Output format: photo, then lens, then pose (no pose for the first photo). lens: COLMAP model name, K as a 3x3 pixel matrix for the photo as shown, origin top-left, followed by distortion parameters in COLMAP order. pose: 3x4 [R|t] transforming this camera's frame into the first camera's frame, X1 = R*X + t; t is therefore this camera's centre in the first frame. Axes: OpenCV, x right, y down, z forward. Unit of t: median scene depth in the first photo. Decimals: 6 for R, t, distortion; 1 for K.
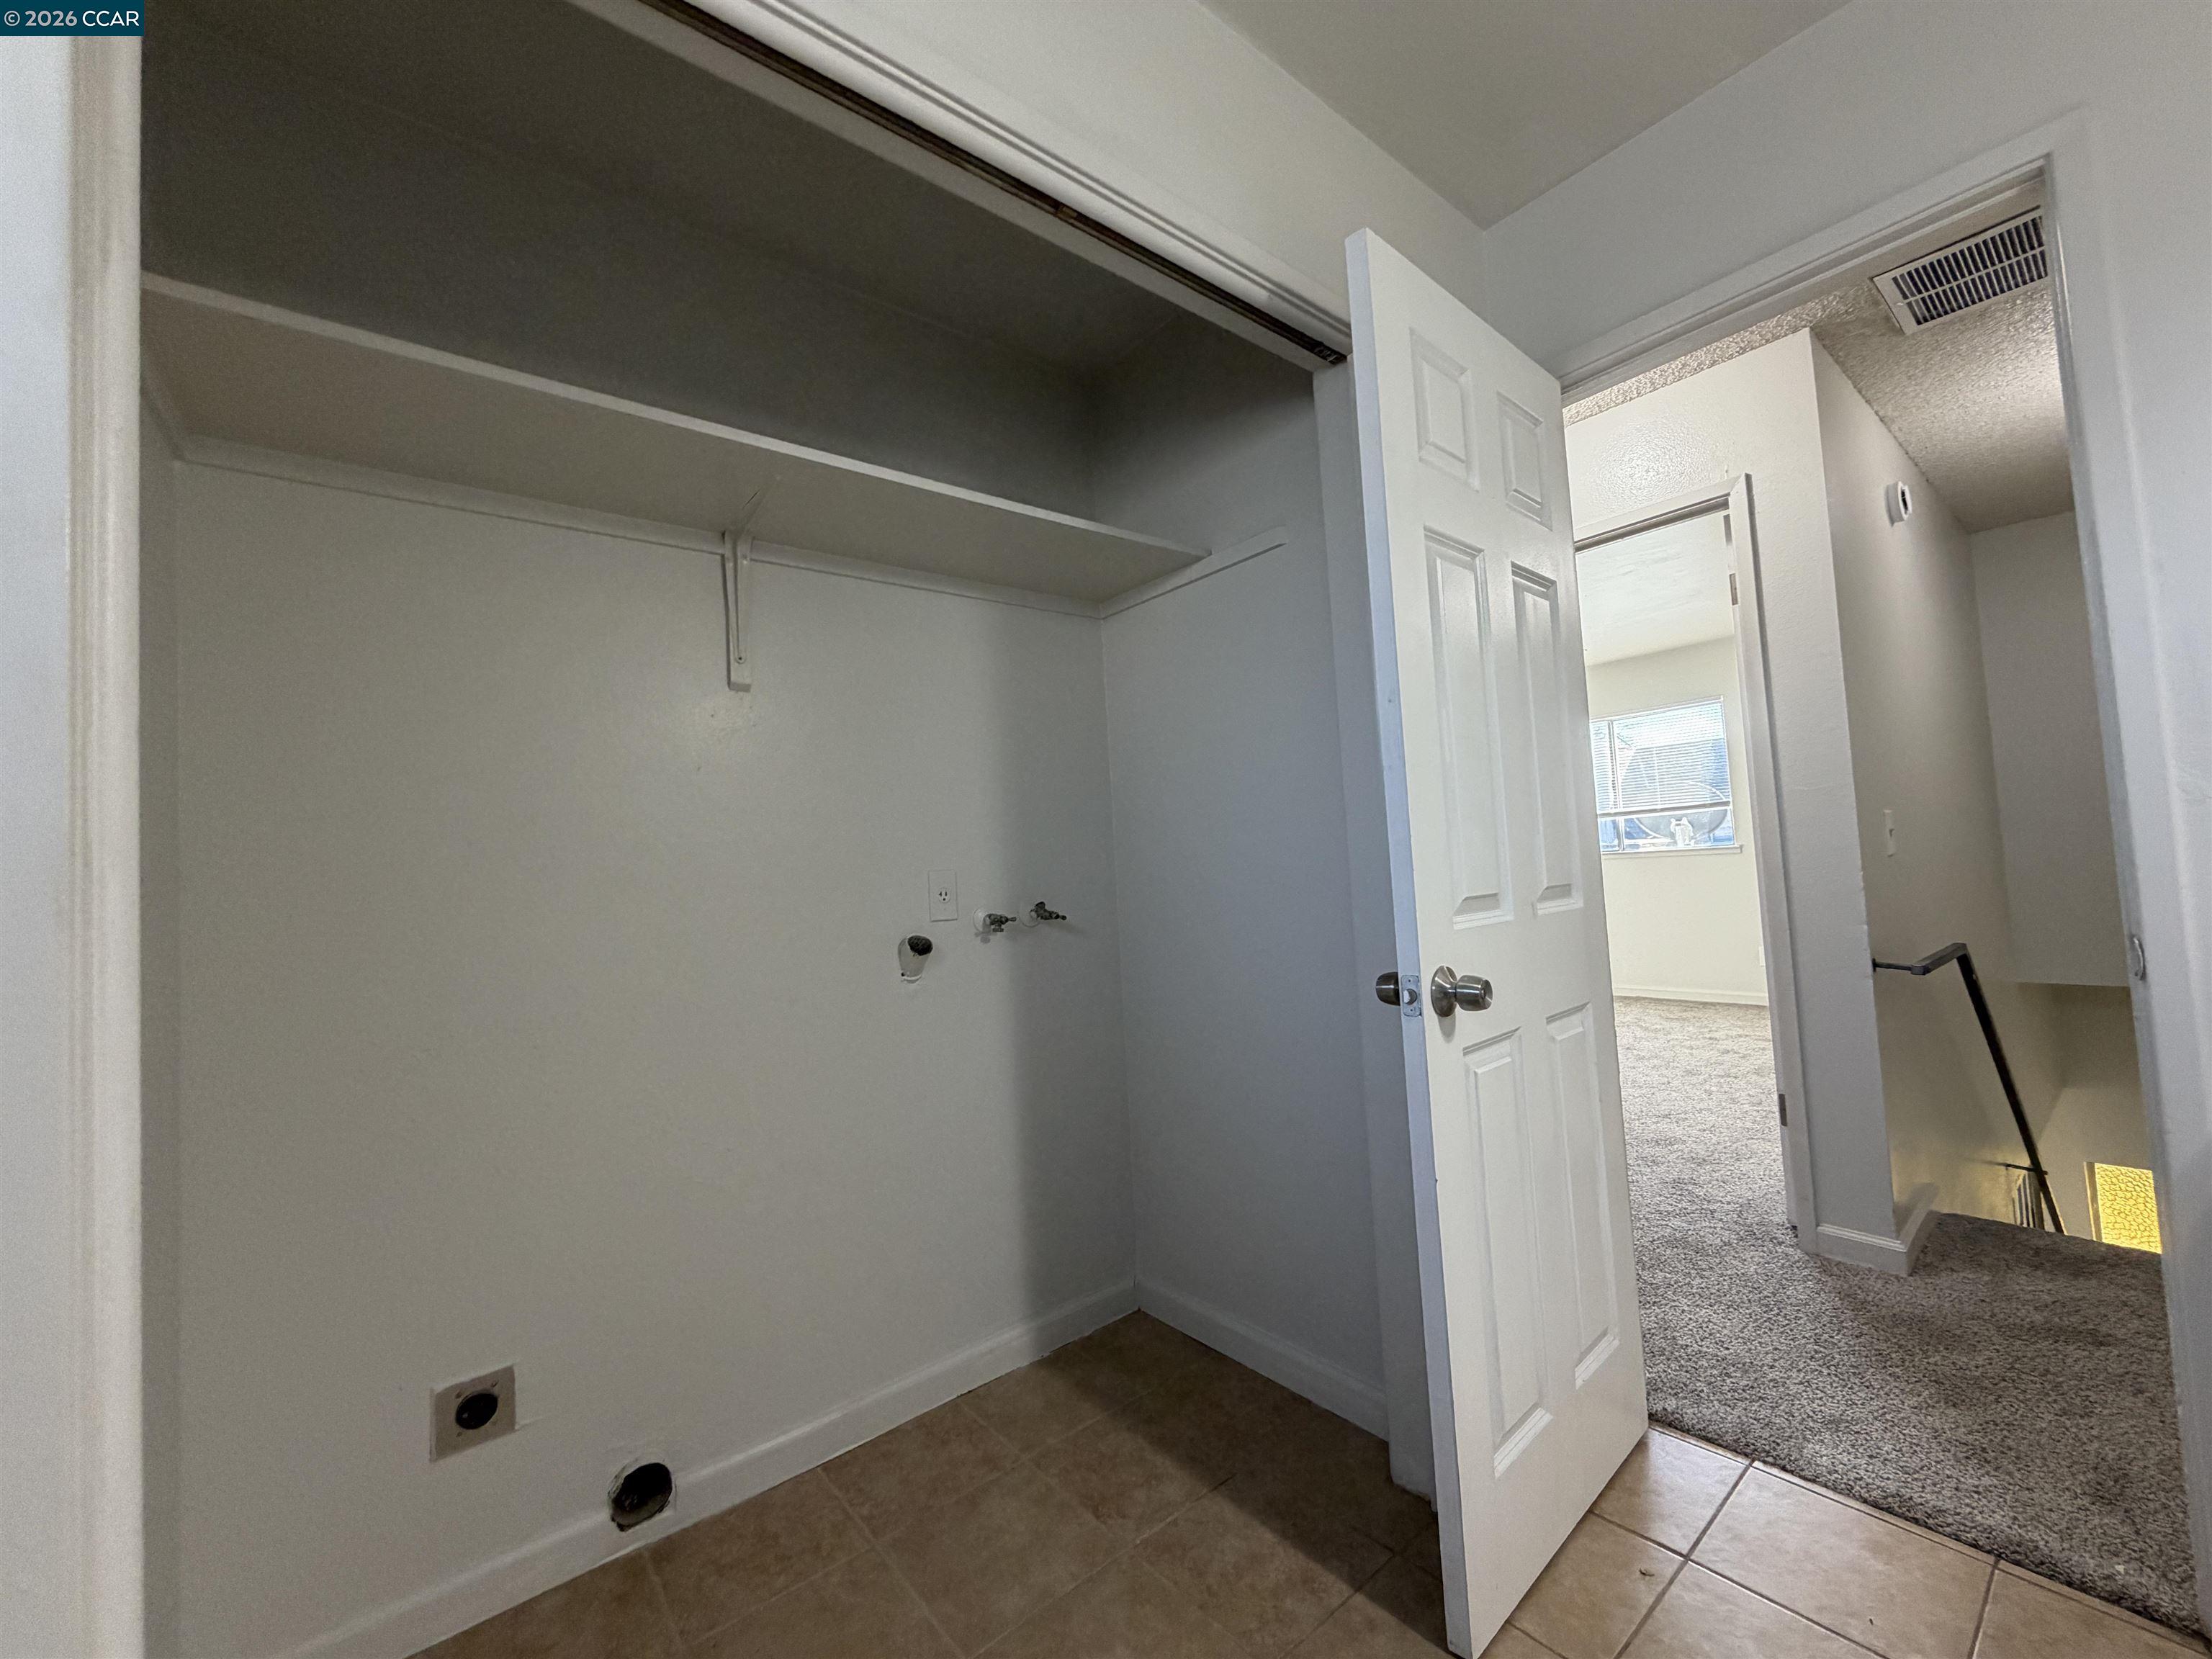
lens RADIAL K [[879.9, 0, 1111.0], [0, 879.9, 818.4], [0, 0, 1]] dist [-0.001344, 0.000596]
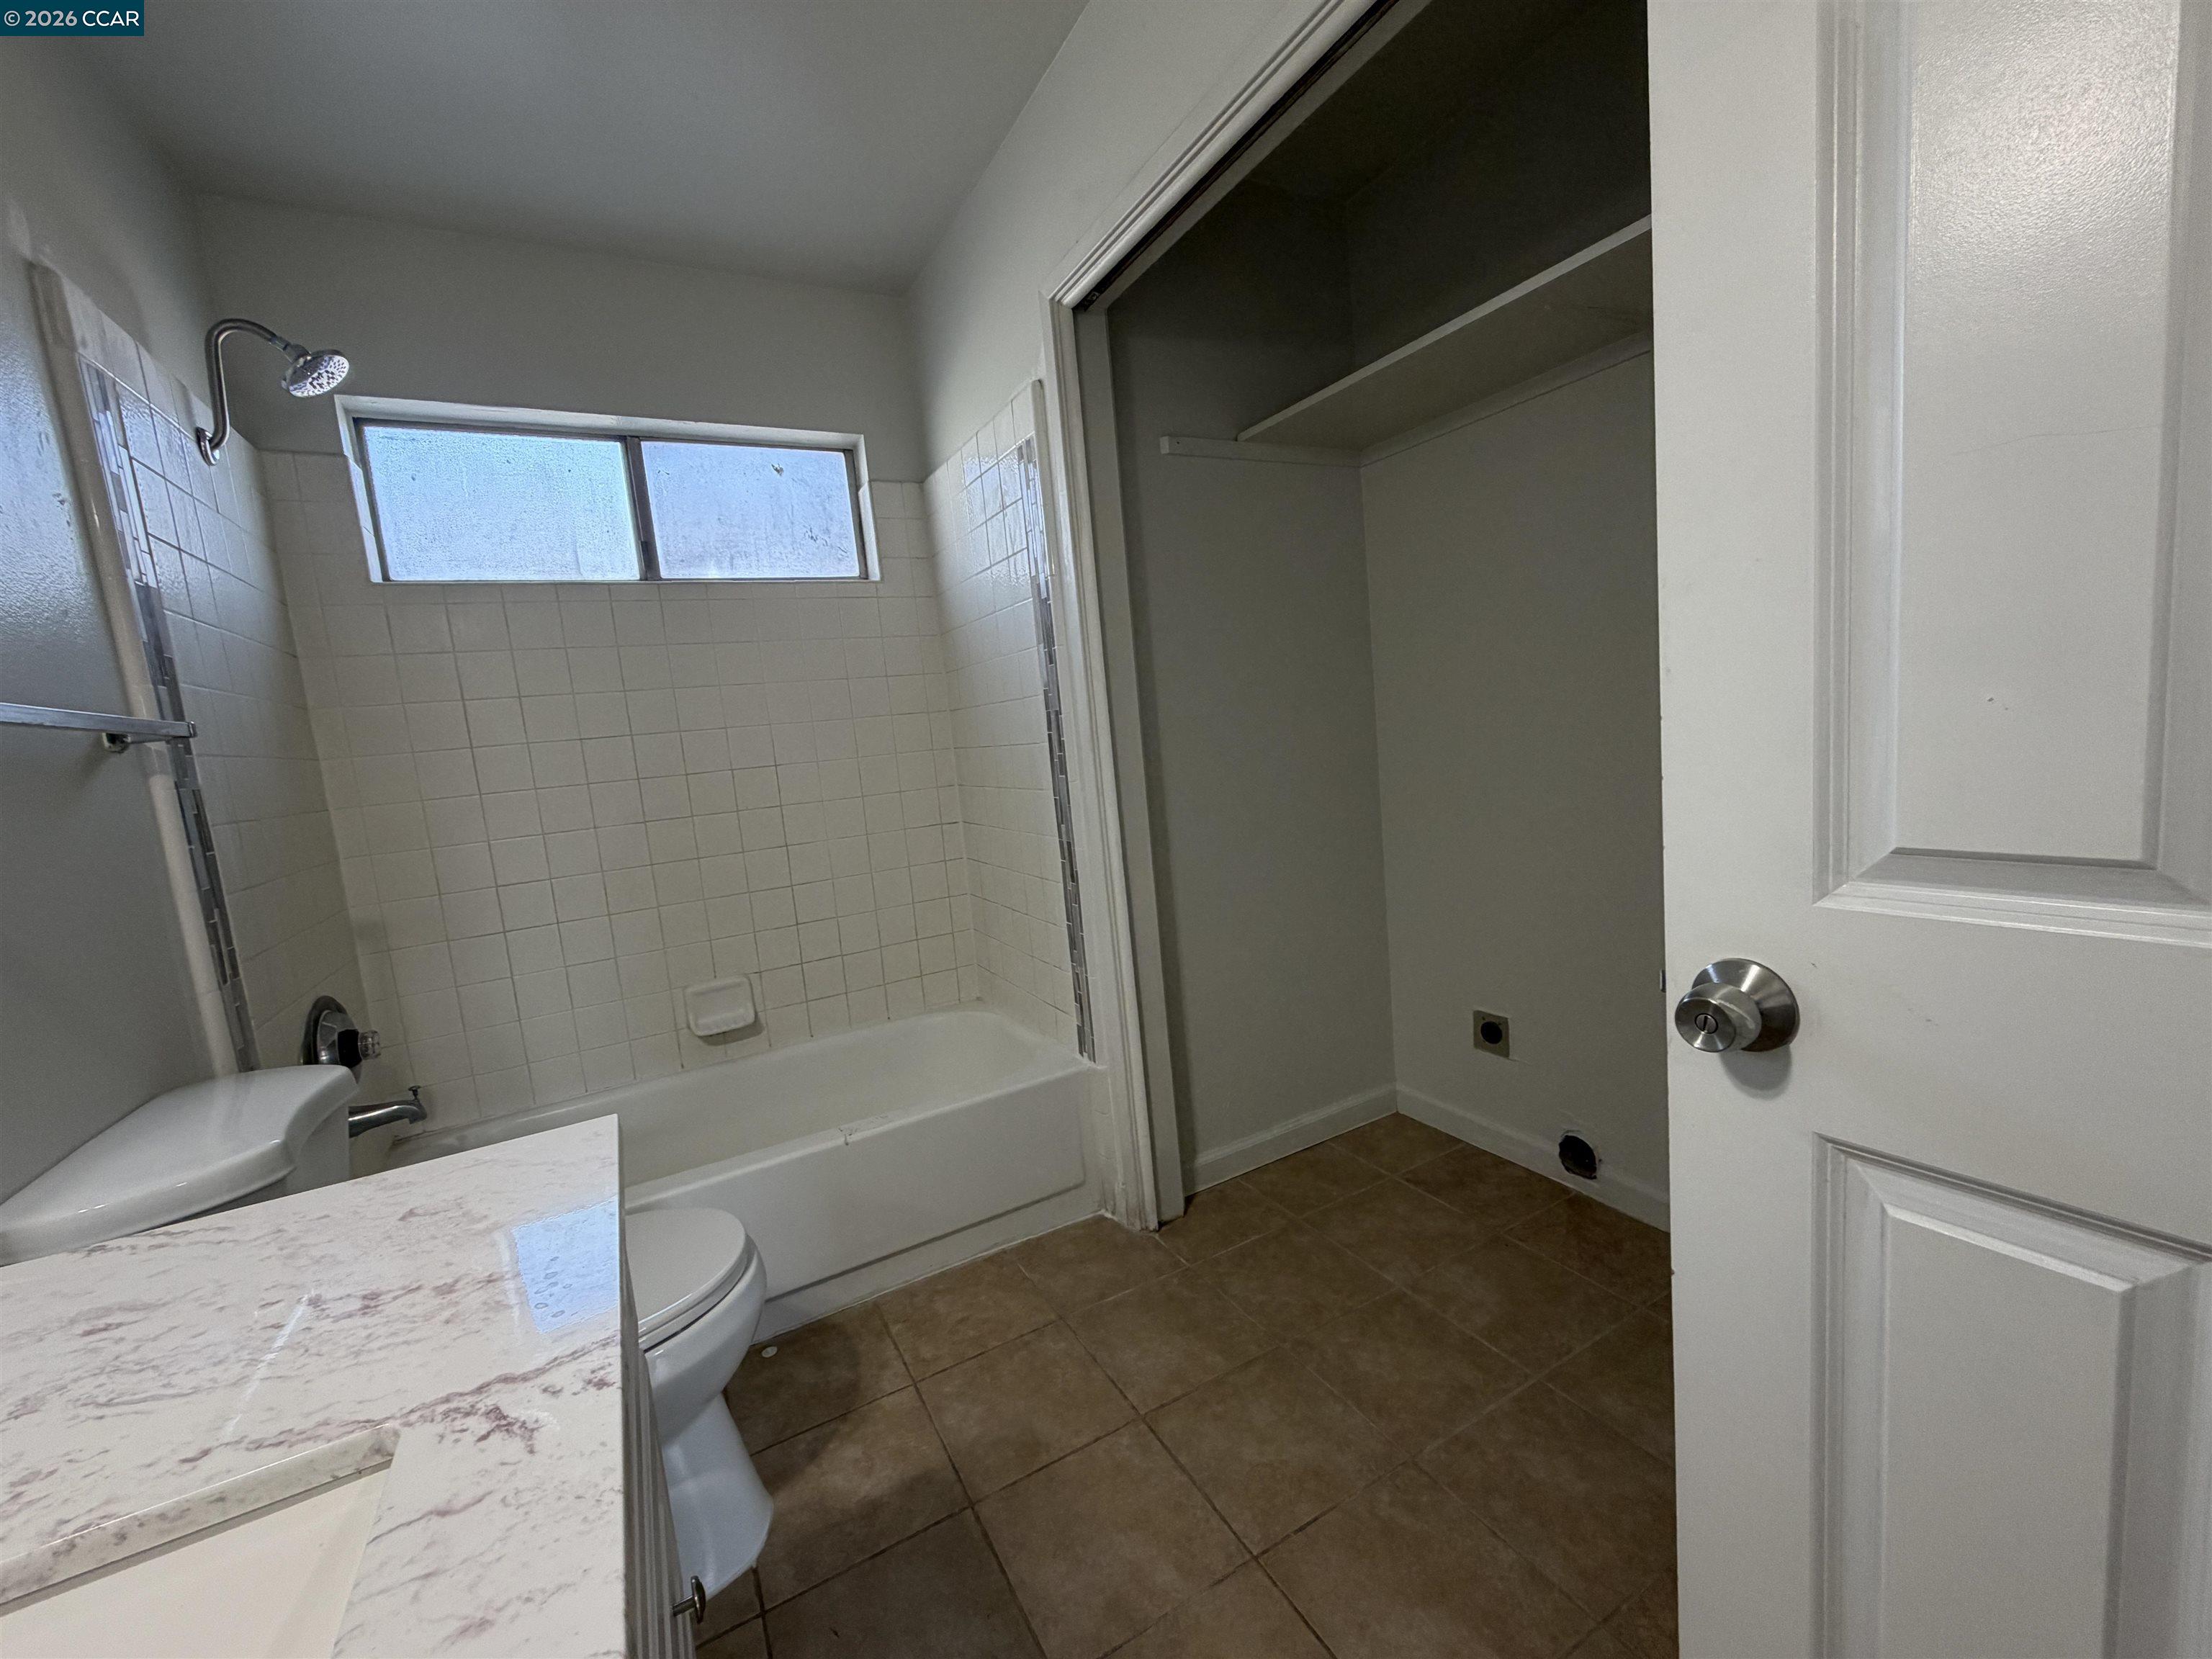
lens RADIAL K [[879.9, 0, 1106.1], [0, 879.9, 826.9], [0, 0, 1]] dist [-0.001344, 0.000596]
pose [[-0.183311, 0.183063, -0.965860, 0.865121], [0.159489, 0.975030, 0.154531, -0.047377], [0.970031, -0.125717, -0.207931, 0.693012]]
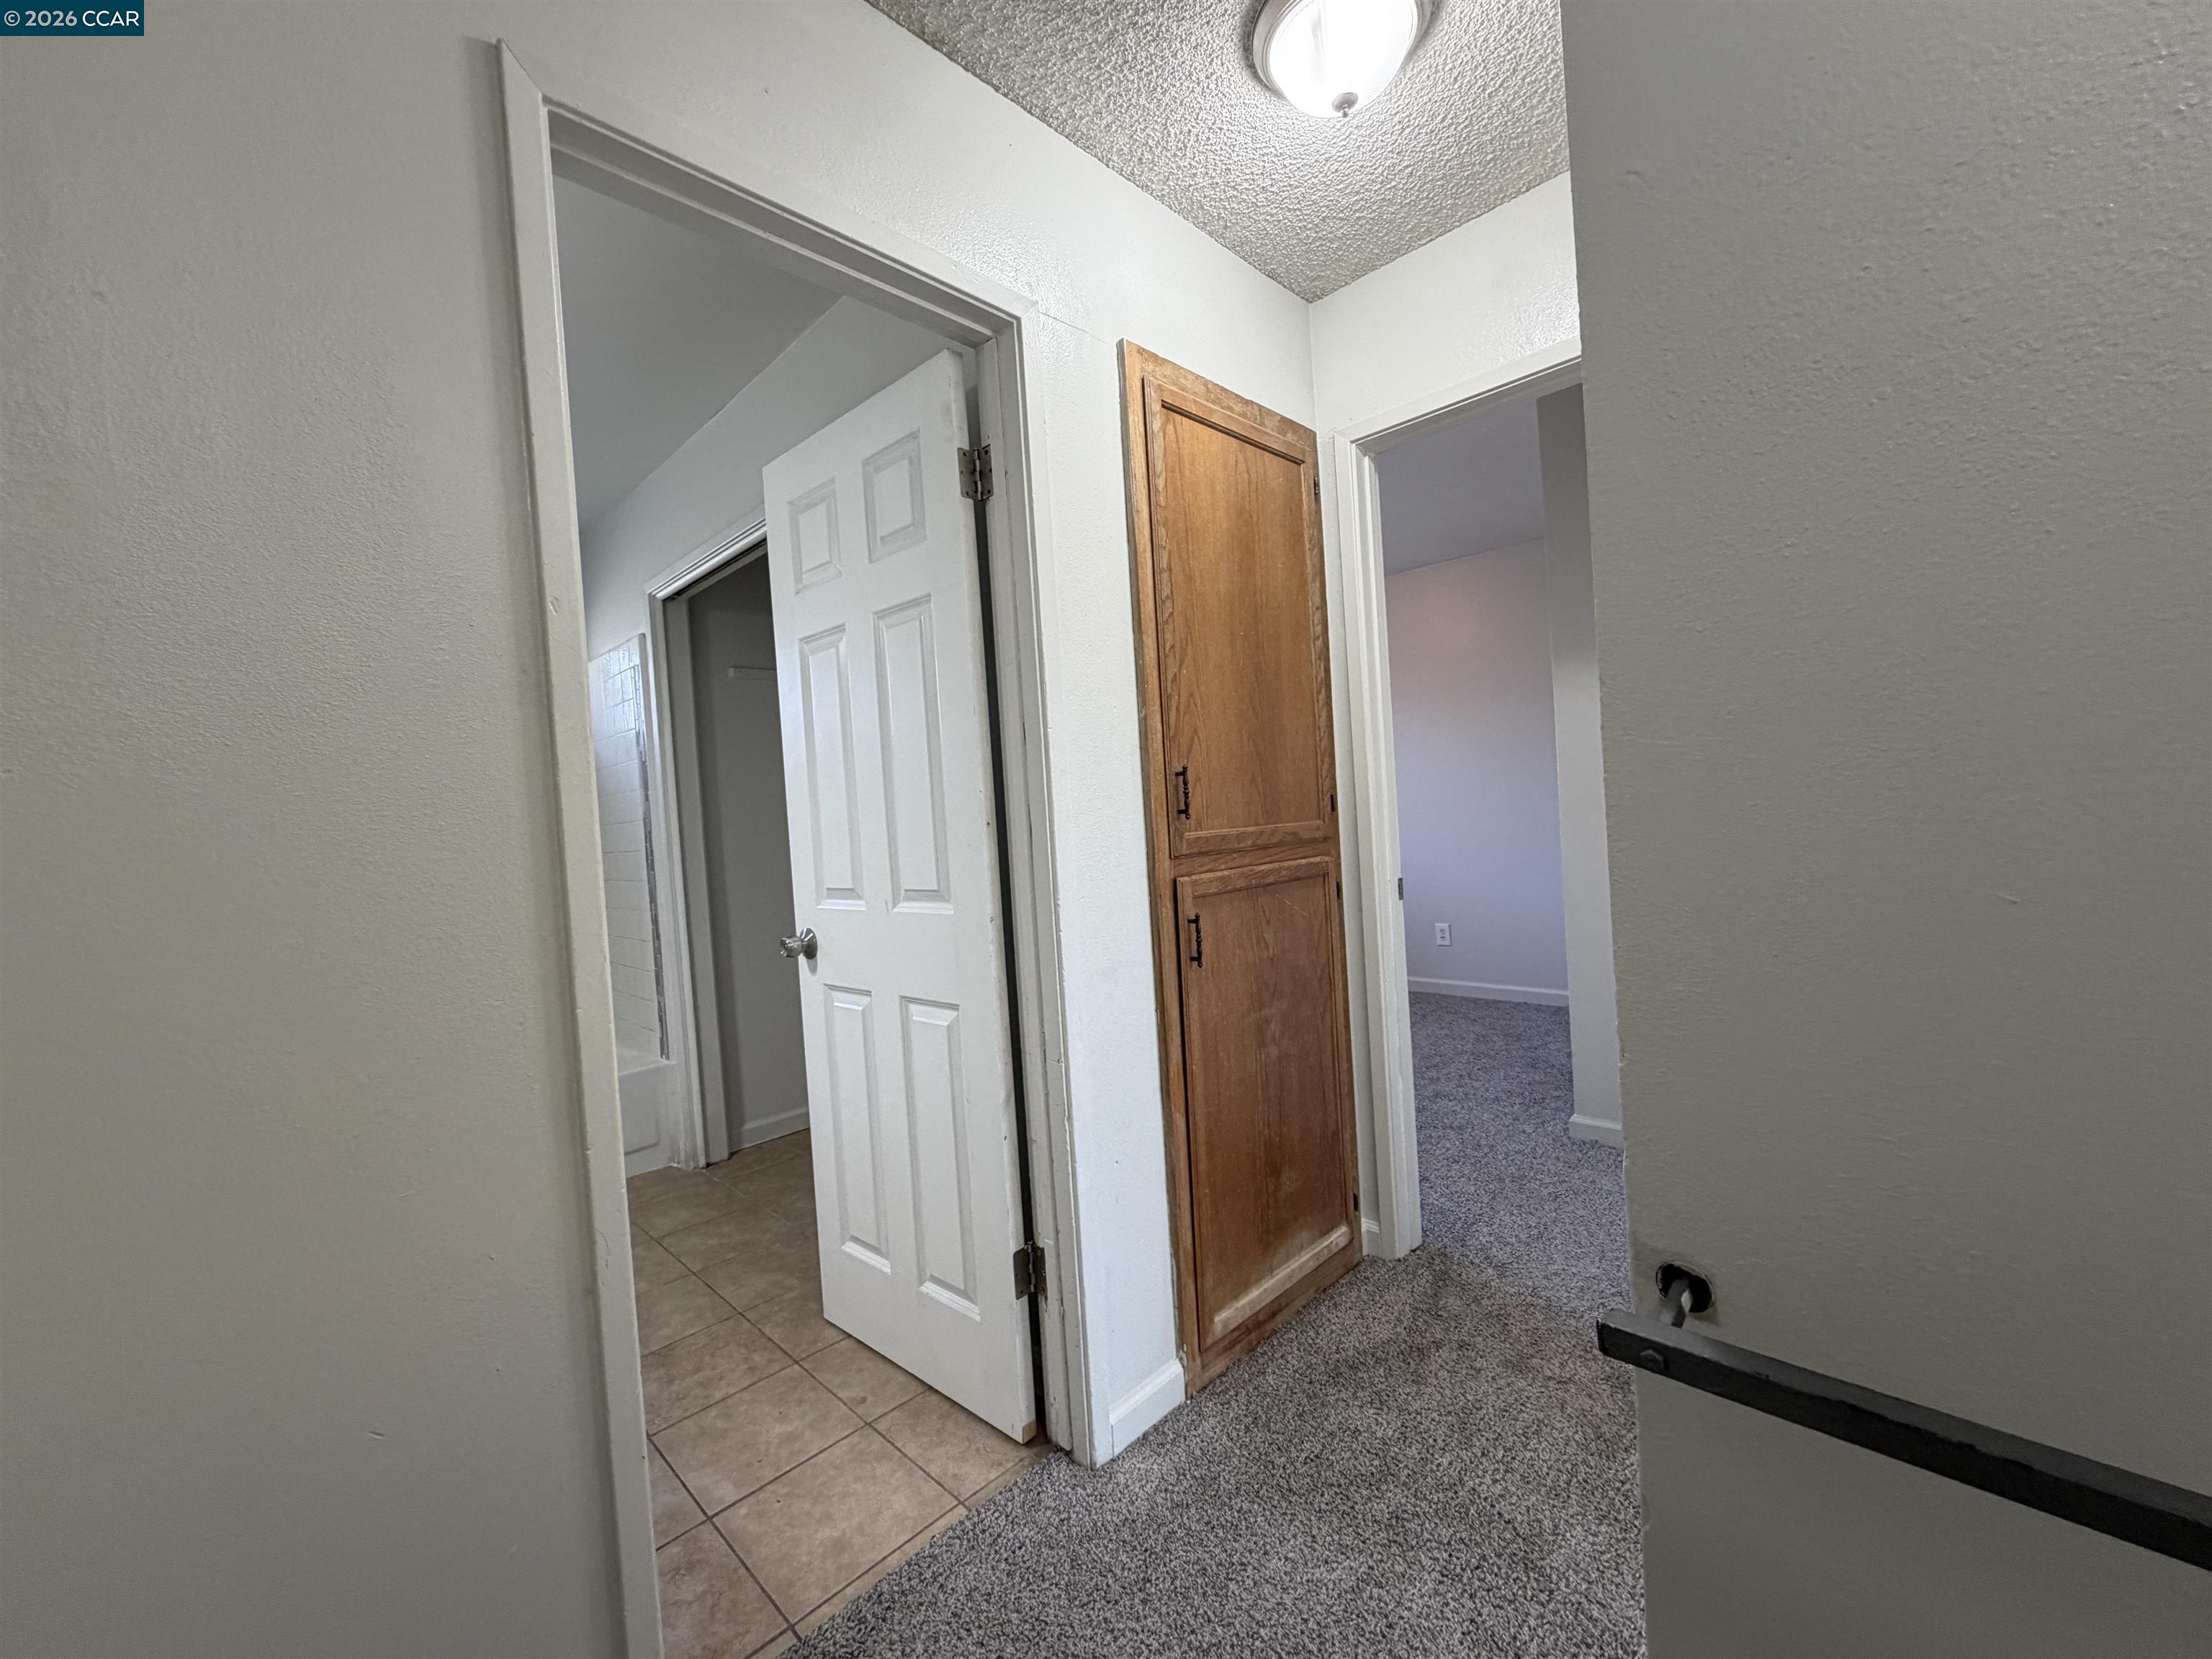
lens RADIAL K [[879.9, 0, 1097.9], [0, 879.9, 837.7], [0, 0, 1]] dist [-0.001344, 0.000596]
pose [[0.087848, 0.066575, -0.993907, 1.838025], [0.114962, 0.990420, 0.076503, -0.046094], [0.989478, -0.120982, 0.079352, 1.312547]]
